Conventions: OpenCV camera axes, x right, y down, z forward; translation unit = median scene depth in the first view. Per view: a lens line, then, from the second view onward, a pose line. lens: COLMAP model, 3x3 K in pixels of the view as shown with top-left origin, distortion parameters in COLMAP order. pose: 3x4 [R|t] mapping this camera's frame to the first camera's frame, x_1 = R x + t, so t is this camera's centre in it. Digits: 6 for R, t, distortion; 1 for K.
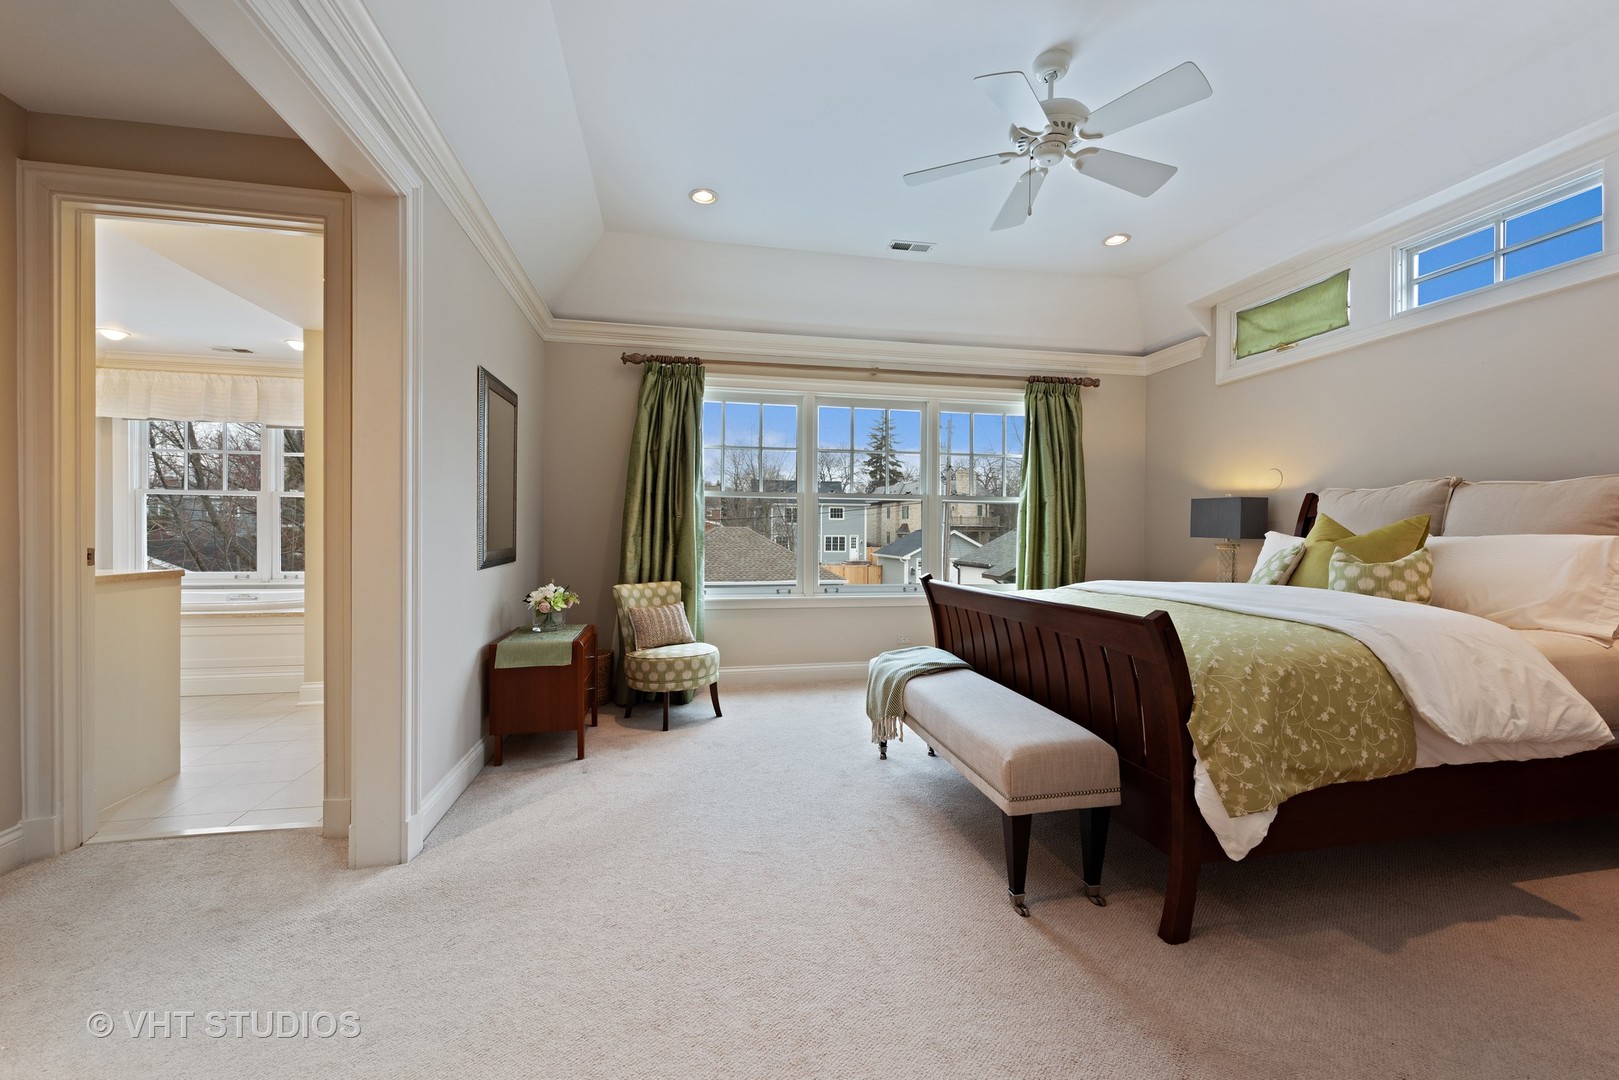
lens RADIAL K [[640.2, 0, 811.3], [0, 640.2, 538.5], [0, 0, 1]] dist [0.013439, -0.007401]
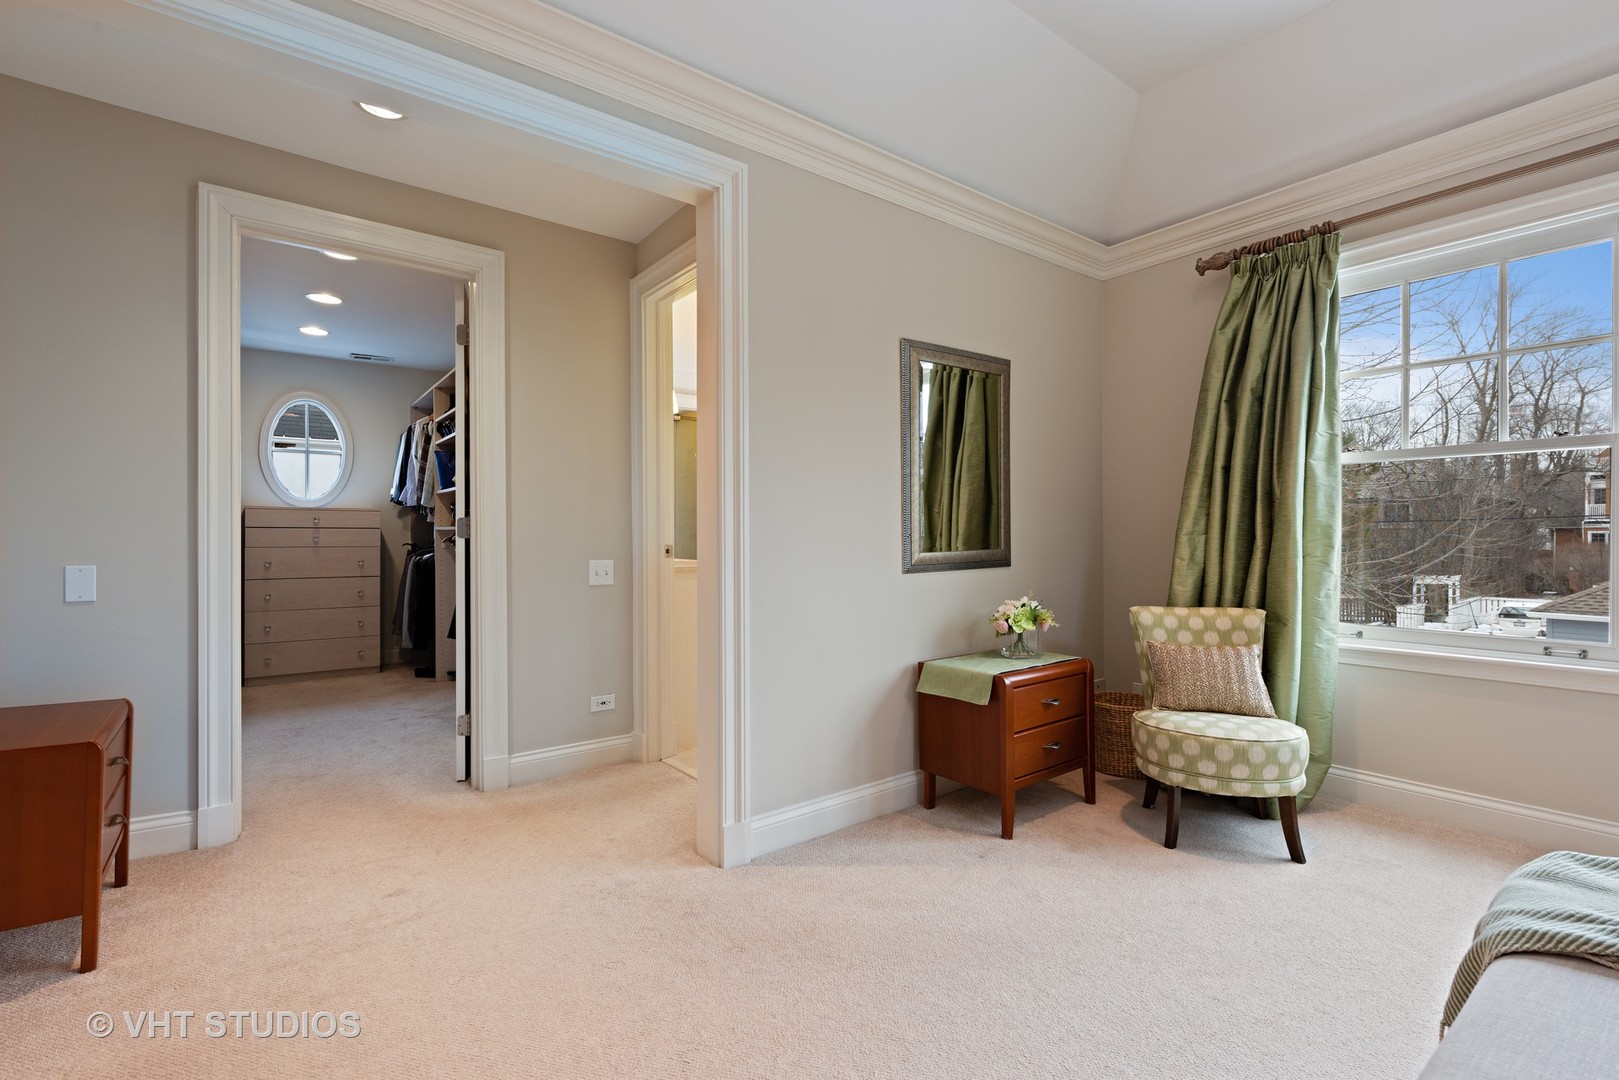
lens RADIAL K [[719.5, 0, 810.6], [0, 719.5, 537.0], [0, 0, 1]] dist [0.000199, -0.000788]
pose [[0.438513, -0.005900, -0.898705, 0.240208], [-0.000960, 0.999975, -0.007033, 0.005272], [0.898724, 0.003947, 0.438497, 0.373258]]
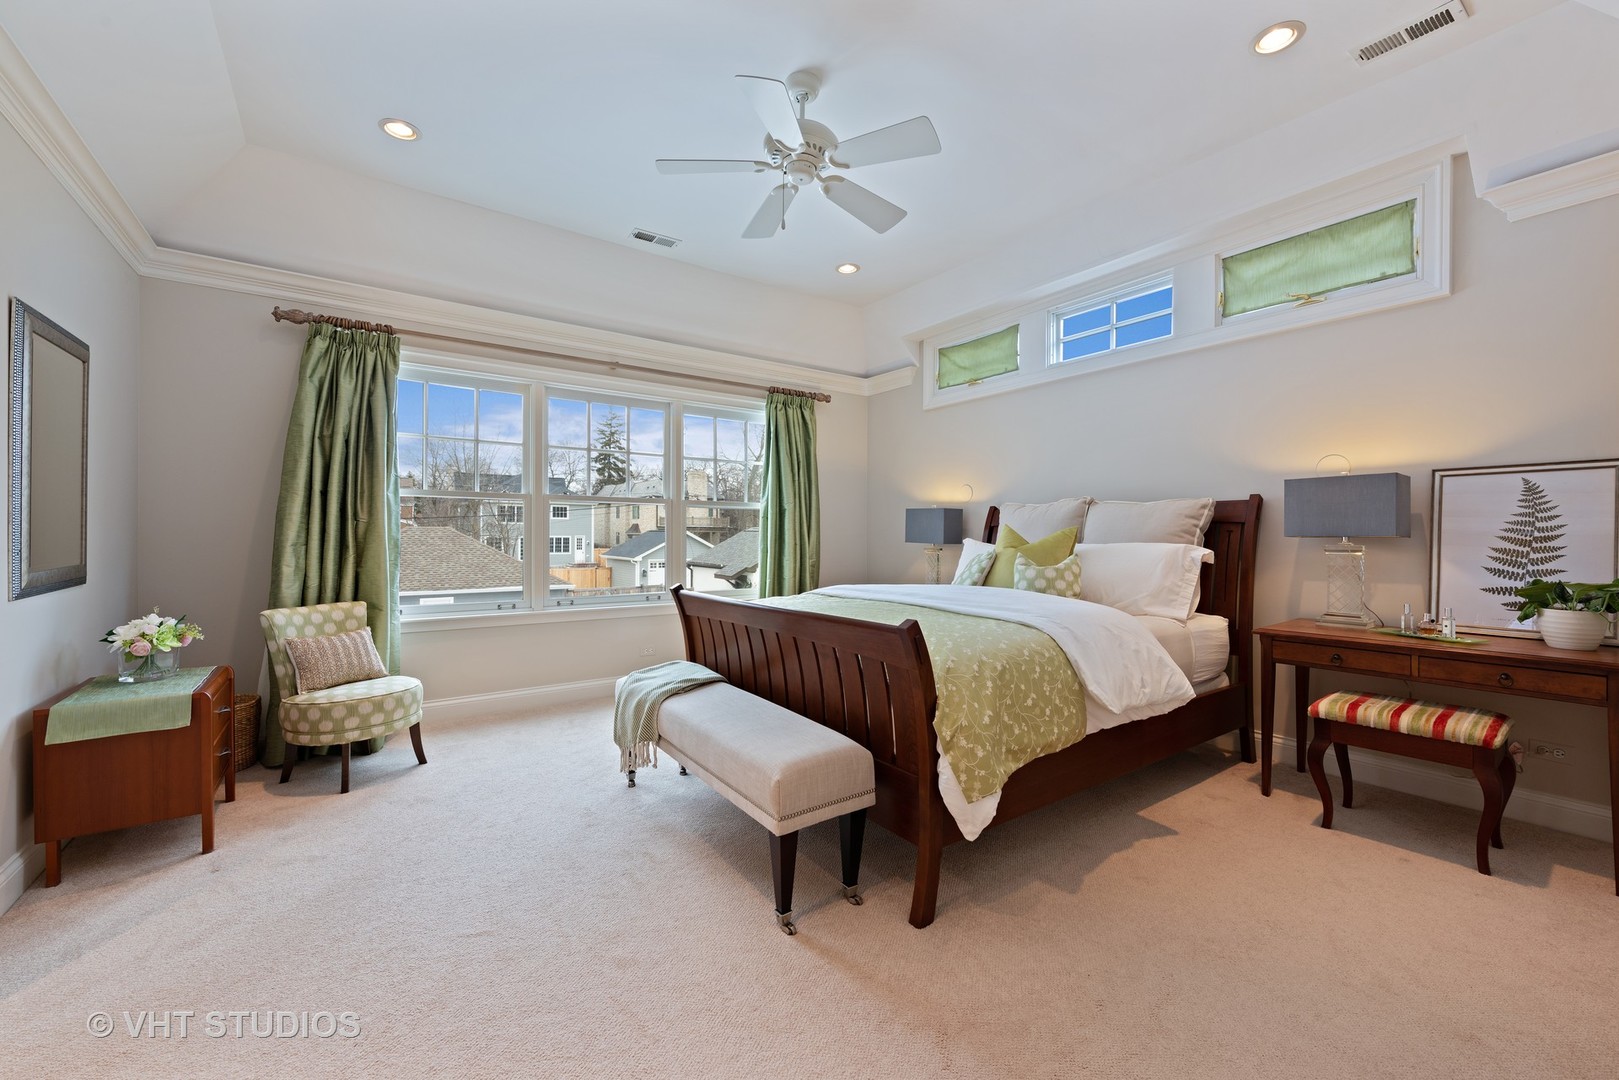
lens RADIAL K [[640.2, 0, 811.3], [0, 640.2, 538.5], [0, 0, 1]] dist [0.013439, -0.007401]
pose [[0.915581, -0.002553, 0.402124, -0.019023], [0.002794, 0.999996, -0.000011, -0.011421], [-0.402123, 0.001134, 0.915585, 0.040886]]
